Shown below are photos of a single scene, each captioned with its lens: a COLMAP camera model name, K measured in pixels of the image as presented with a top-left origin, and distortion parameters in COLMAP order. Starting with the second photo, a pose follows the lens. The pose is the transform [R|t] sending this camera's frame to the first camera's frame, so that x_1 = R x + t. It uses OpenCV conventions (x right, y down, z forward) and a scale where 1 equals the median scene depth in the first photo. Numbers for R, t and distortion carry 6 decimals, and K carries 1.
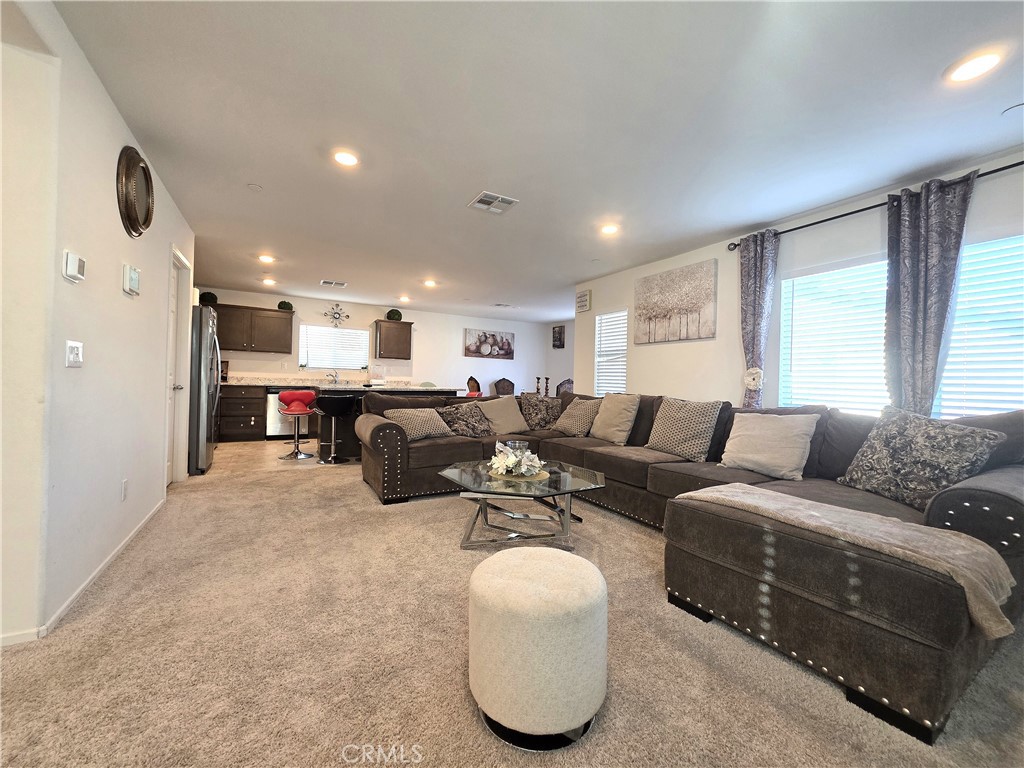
lens RADIAL K [[413.6, 0, 513.9], [0, 413.6, 380.7], [0, 0, 1]] dist [-0.001189, -0.000176]
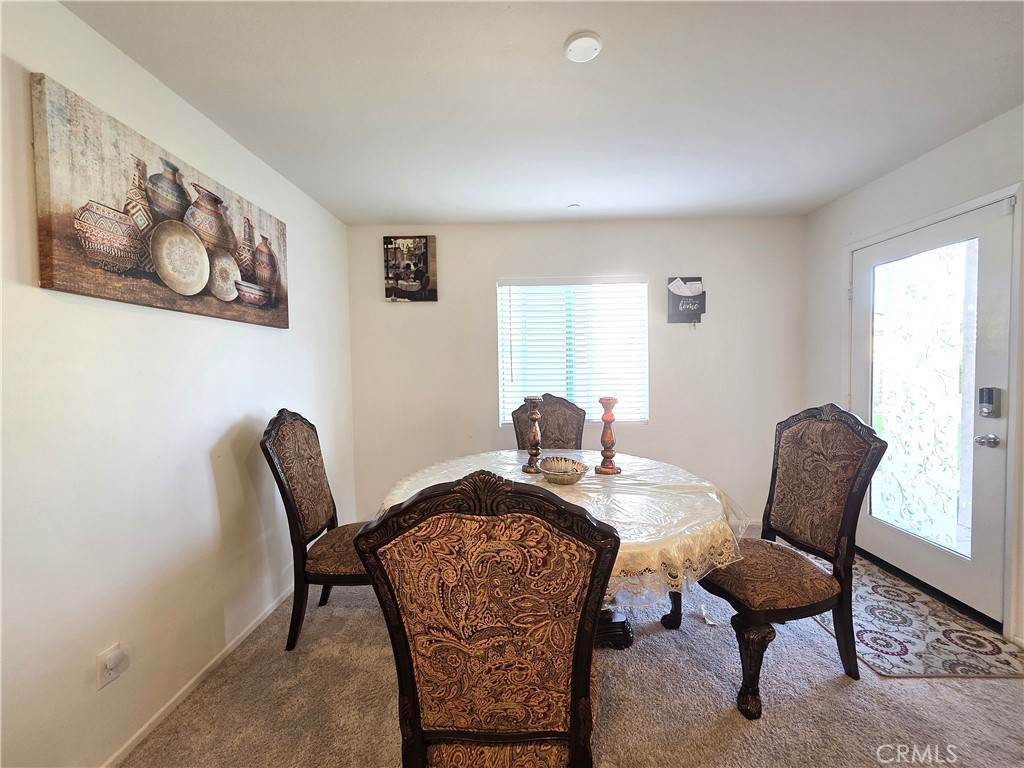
lens RADIAL K [[408.5, 0, 510.1], [0, 408.5, 380.1], [0, 0, 1]] dist [0.000383, 0.000339]
pose [[0.517368, -0.065806, 0.853229, -0.253166], [0.025651, 0.997783, 0.061401, -0.054967], [-0.855378, -0.009881, 0.517910, 1.322300]]
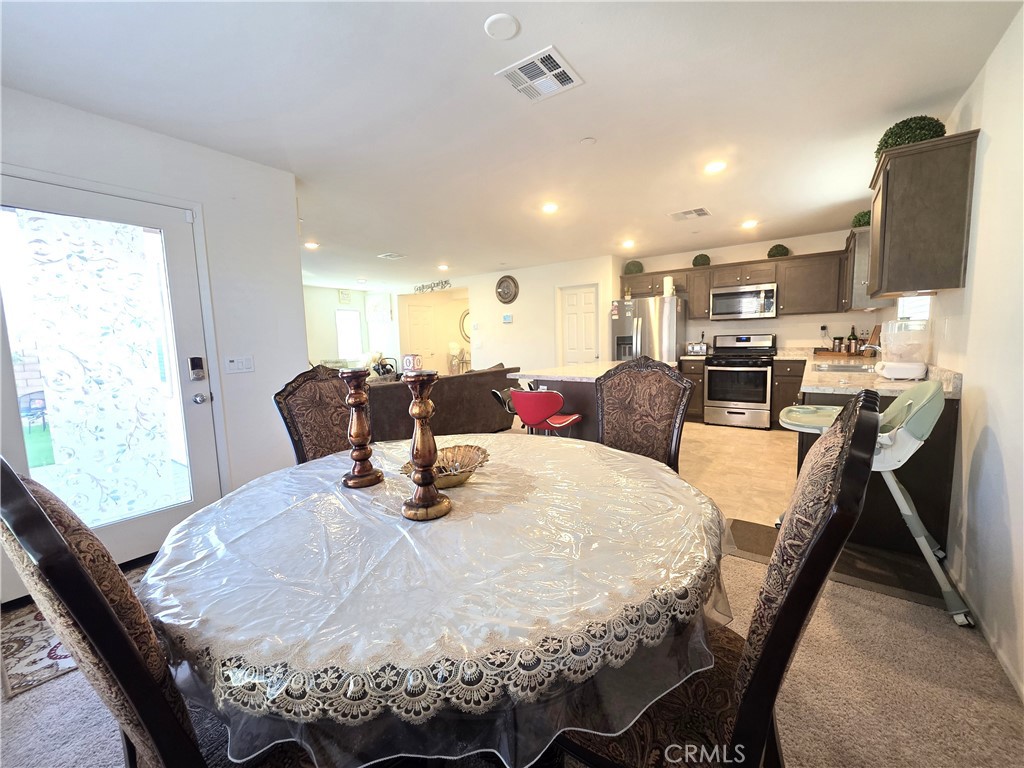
lens RADIAL K [[415.5, 0, 509.7], [0, 415.5, 382.3], [0, 0, 1]] dist [-0.002031, -0.000214]
pose [[-0.912578, 0.043829, -0.406546, 0.140755], [0.006881, 0.995744, 0.091903, -0.027735], [0.408844, 0.081071, -0.908996, 1.715132]]
